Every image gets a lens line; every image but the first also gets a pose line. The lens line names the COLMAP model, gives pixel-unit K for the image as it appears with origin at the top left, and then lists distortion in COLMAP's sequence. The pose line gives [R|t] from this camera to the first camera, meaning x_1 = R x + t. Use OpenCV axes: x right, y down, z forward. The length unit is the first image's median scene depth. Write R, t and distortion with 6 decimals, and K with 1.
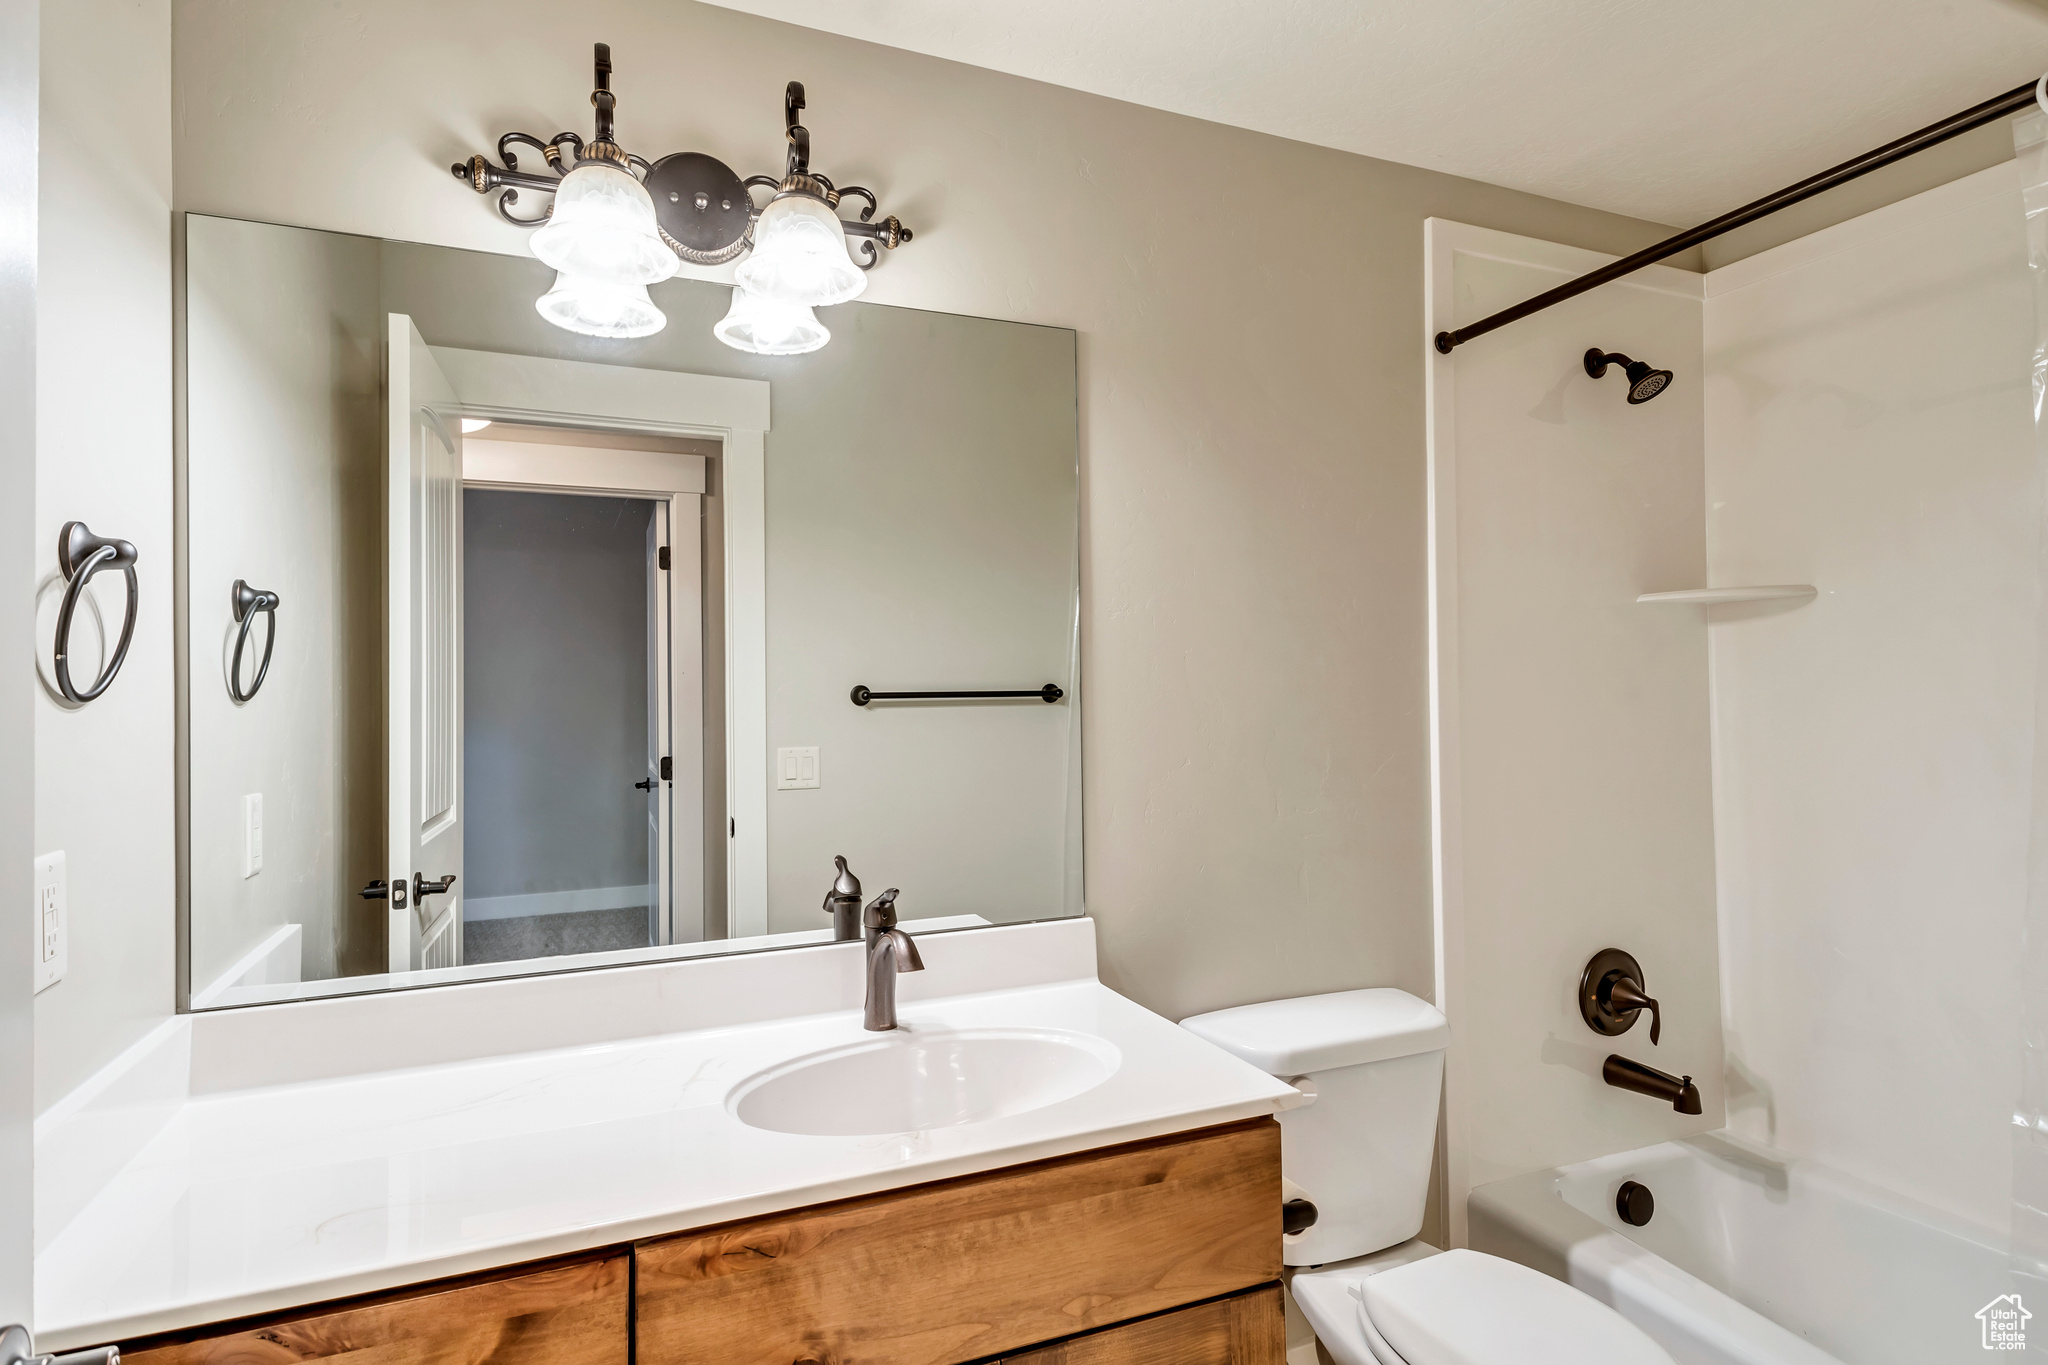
lens RADIAL K [[1040.1, 0, 1014.7], [0, 1040.1, 683.6], [0, 0, 1]] dist [0.002381, 0.000227]
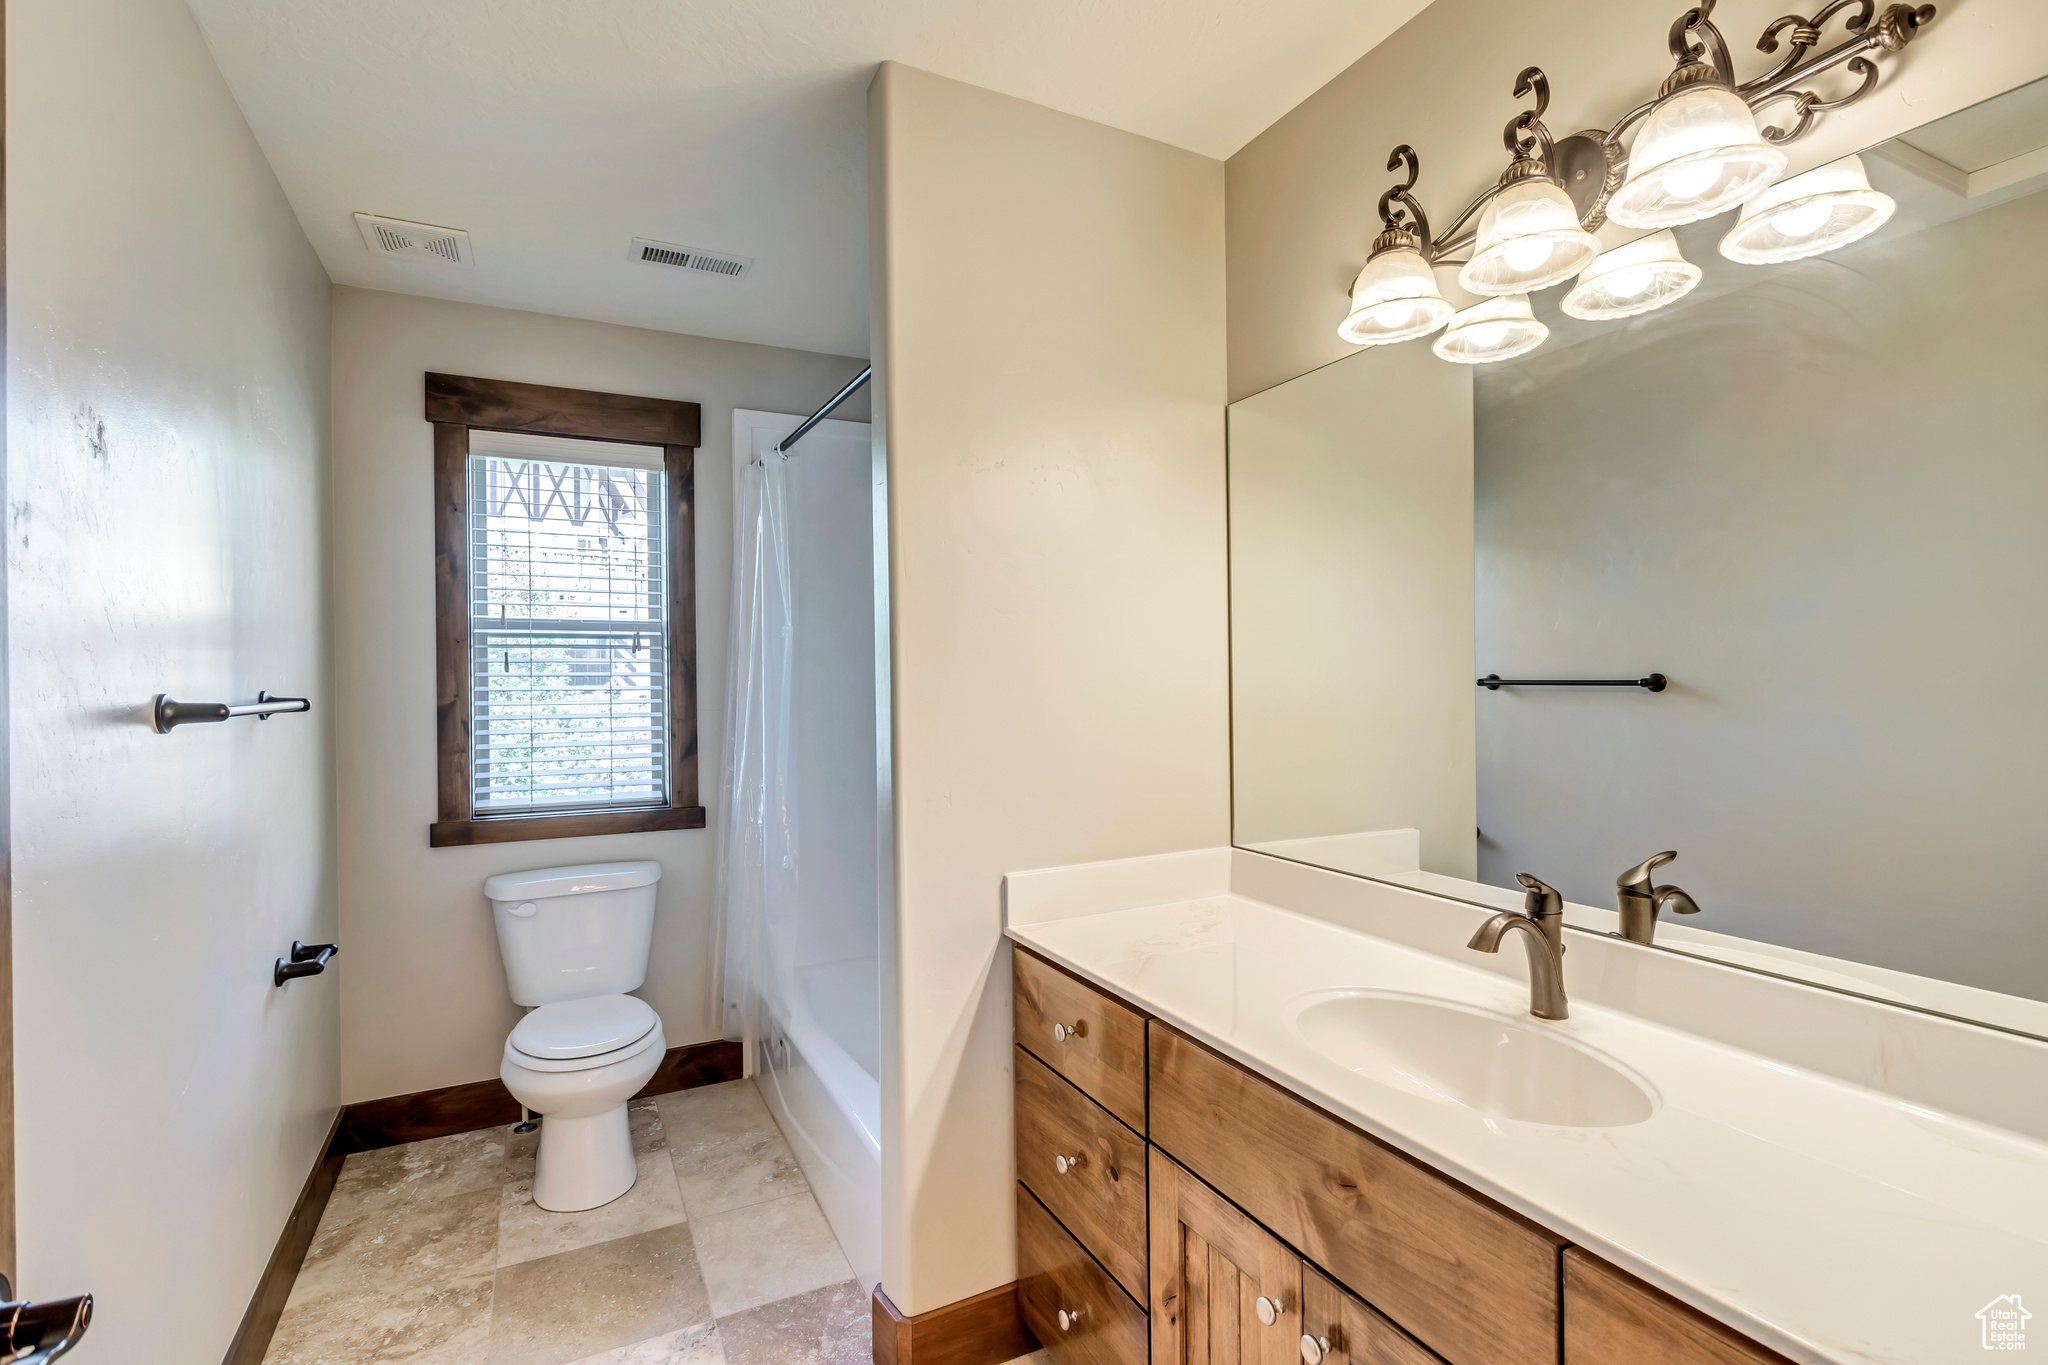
lens RADIAL K [[1040.1, 0, 1014.7], [0, 1040.1, 683.6], [0, 0, 1]] dist [0.002381, 0.000227]
pose [[0.102337, 0.018966, -0.994569, 0.814919], [0.042466, 0.998823, 0.023417, -0.031609], [0.993843, -0.044631, 0.101411, 0.407821]]
